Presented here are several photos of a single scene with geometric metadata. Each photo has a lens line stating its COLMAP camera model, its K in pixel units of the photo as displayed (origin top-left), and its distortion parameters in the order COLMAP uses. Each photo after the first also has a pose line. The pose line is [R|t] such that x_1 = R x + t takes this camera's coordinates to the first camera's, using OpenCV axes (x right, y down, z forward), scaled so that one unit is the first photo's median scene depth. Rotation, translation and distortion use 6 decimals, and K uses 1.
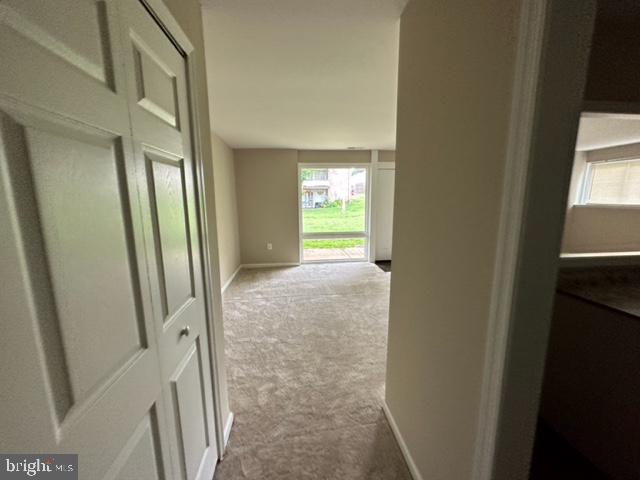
lens RADIAL K [[255.1, 0, 322.0], [0, 255.1, 238.3], [0, 0, 1]] dist [-0.006607, 0.001847]
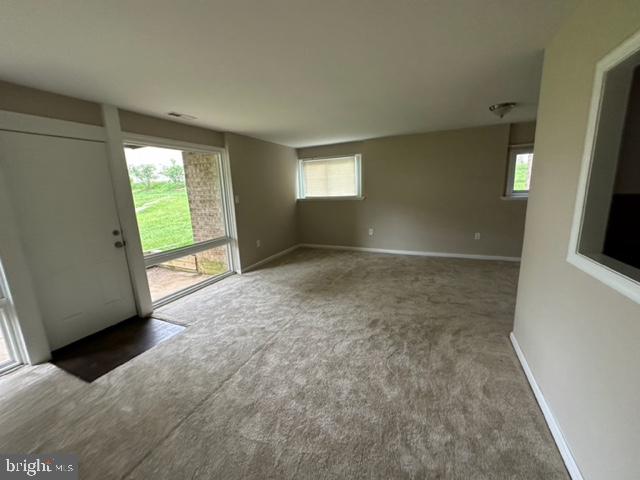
lens RADIAL K [[255.1, 0, 318.9], [0, 255.1, 236.4], [0, 0, 1]] dist [-0.006607, 0.001847]
pose [[0.513526, -0.176842, 0.839654, 0.123716], [0.176413, 0.979388, 0.098379, -0.072502], [-0.839744, 0.097606, 0.534138, 0.399403]]
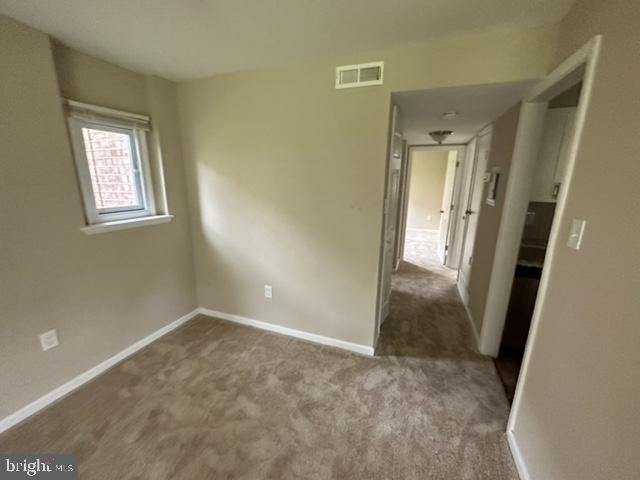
lens RADIAL K [[255.1, 0, 320.6], [0, 255.1, 239.0], [0, 0, 1]] dist [-0.006607, 0.001847]
pose [[-0.890516, -0.114478, 0.440314, 0.718566], [0.060462, 0.929461, 0.363933, -0.102290], [-0.450917, 0.350711, -0.820778, 0.471046]]
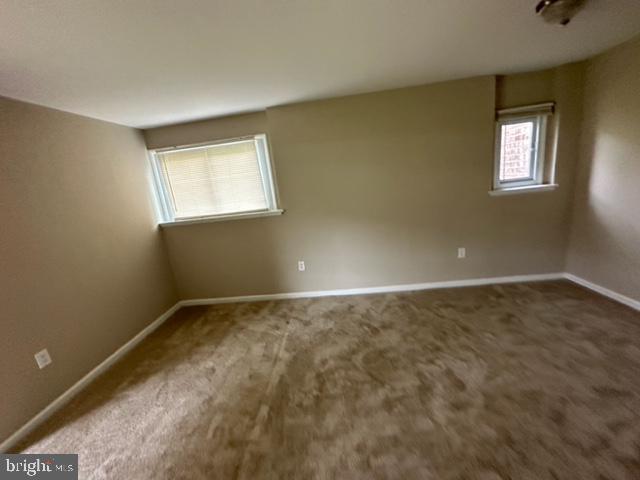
lens RADIAL K [[255.1, 0, 321.6], [0, 255.1, 239.9], [0, 0, 1]] dist [-0.006607, 0.001847]
pose [[0.174433, -0.249220, 0.952608, 0.541380], [0.271916, 0.942013, 0.196657, -0.120148], [-0.946380, 0.224726, 0.232085, 0.570238]]
